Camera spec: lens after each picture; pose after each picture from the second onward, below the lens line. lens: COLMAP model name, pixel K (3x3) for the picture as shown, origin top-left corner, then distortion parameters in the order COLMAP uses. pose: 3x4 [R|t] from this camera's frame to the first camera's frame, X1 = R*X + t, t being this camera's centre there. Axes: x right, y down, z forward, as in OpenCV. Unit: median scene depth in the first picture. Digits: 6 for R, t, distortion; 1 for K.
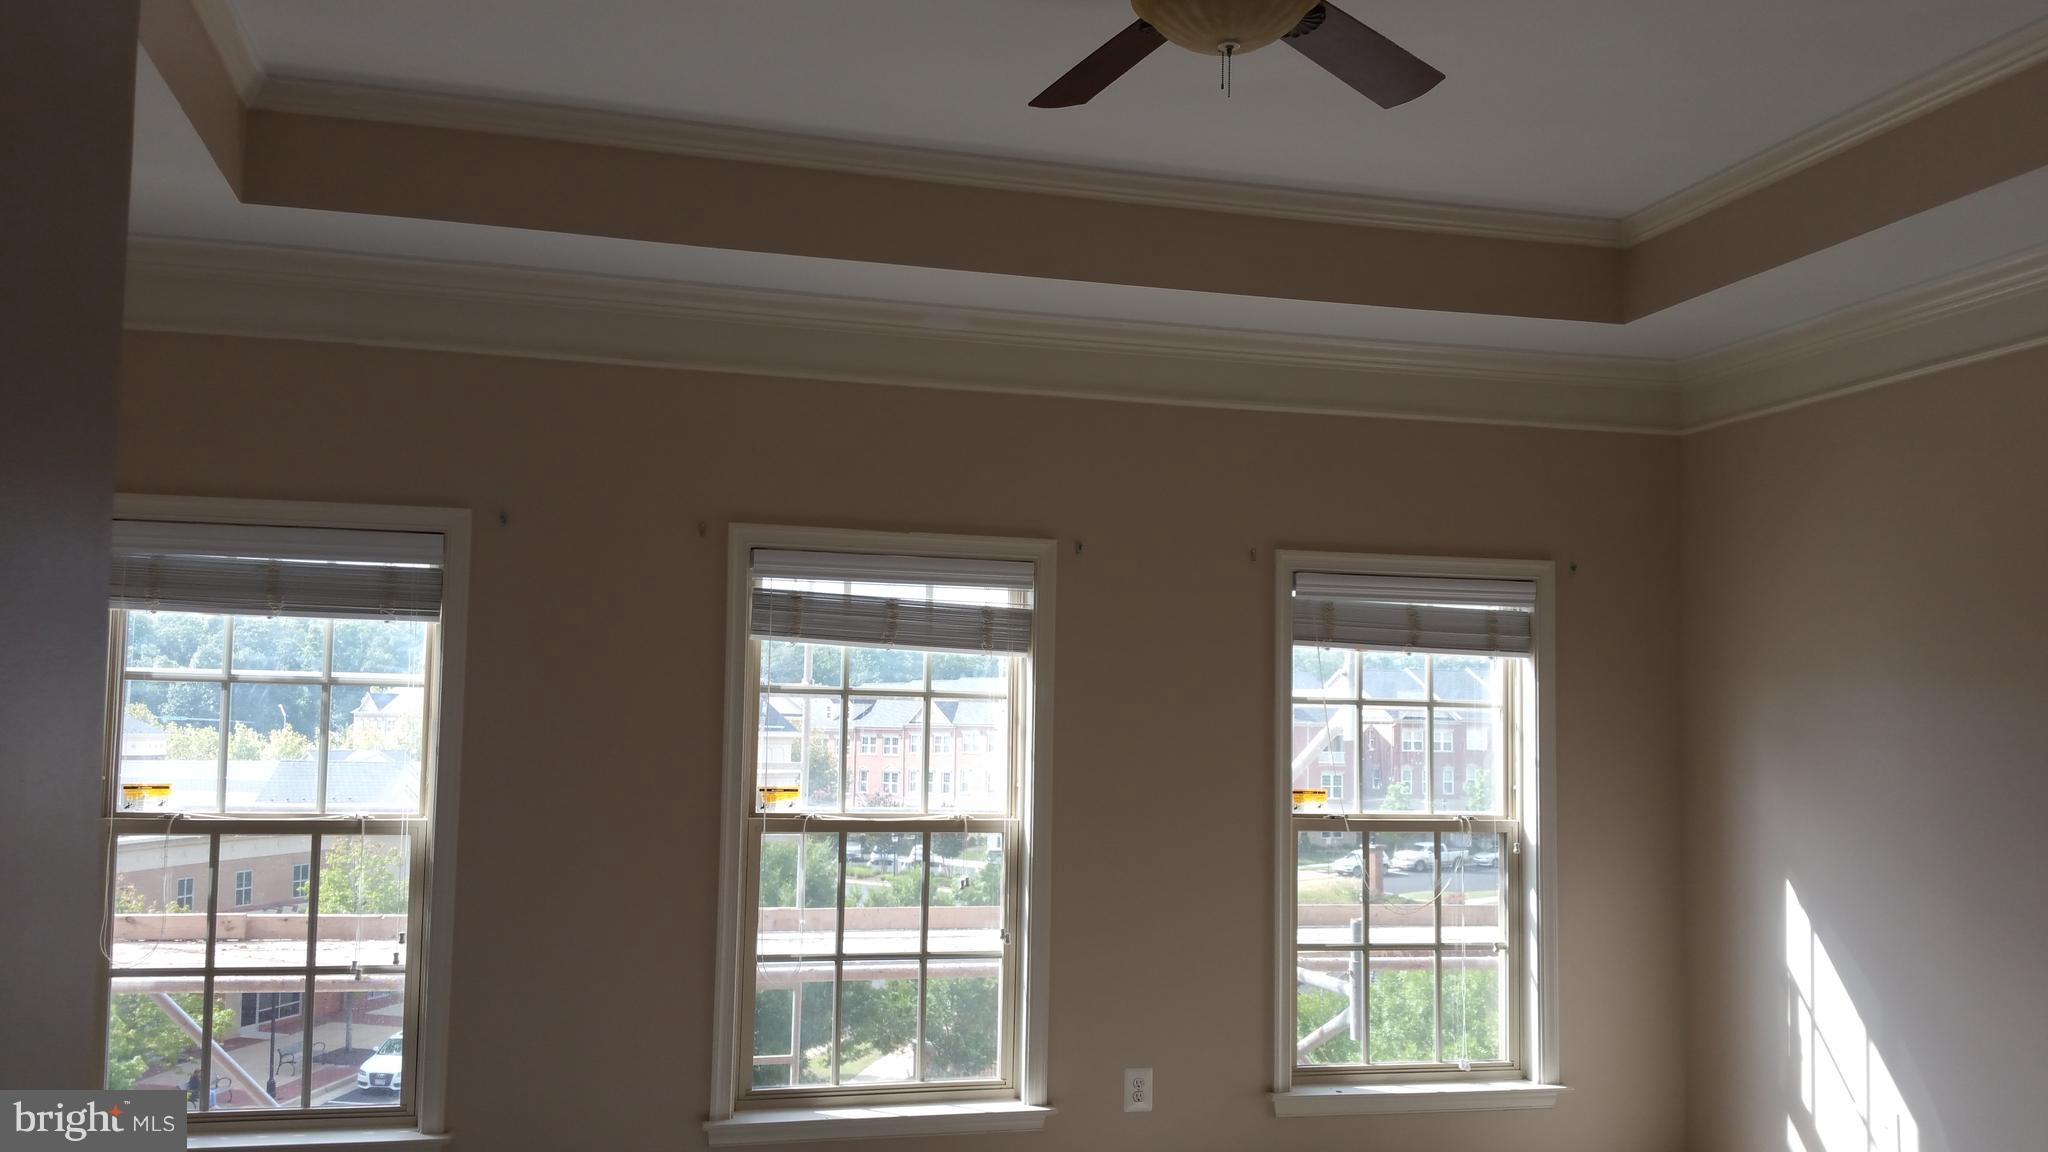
lens RADIAL K [[1742.7, 0, 1019.4], [0, 1742.7, 566.4], [0, 0, 1]] dist [0.068953, -0.101381]
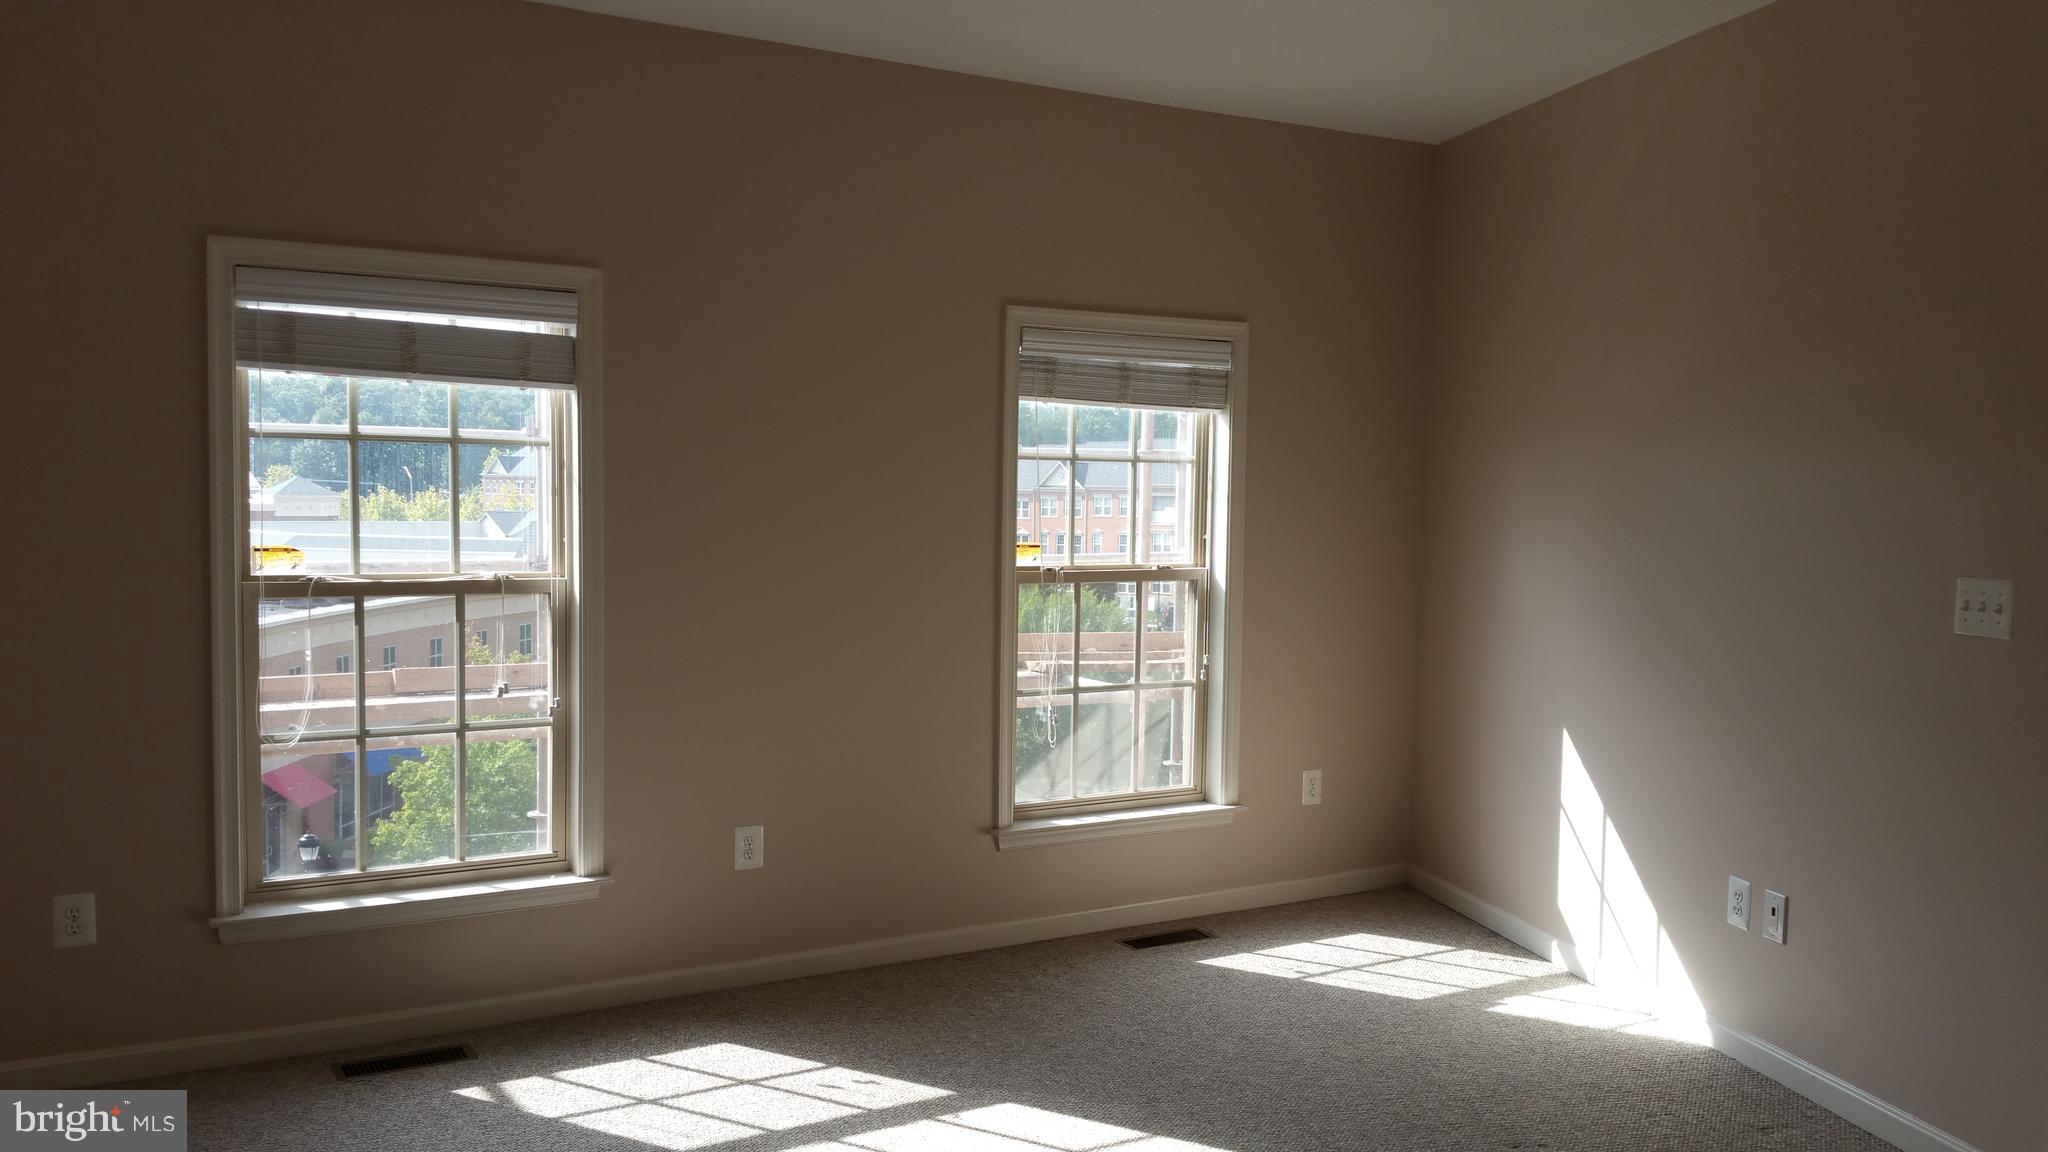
lens RADIAL K [[1962.0, 0, 1024.8], [0, 1962.0, 589.0], [0, 0, 1]] dist [0.000734, 0.000000]
pose [[0.937618, -0.019451, 0.347122, -0.235976], [-0.033007, 0.988943, 0.144573, -0.010788], [-0.346096, -0.147012, 0.926610, -0.067855]]
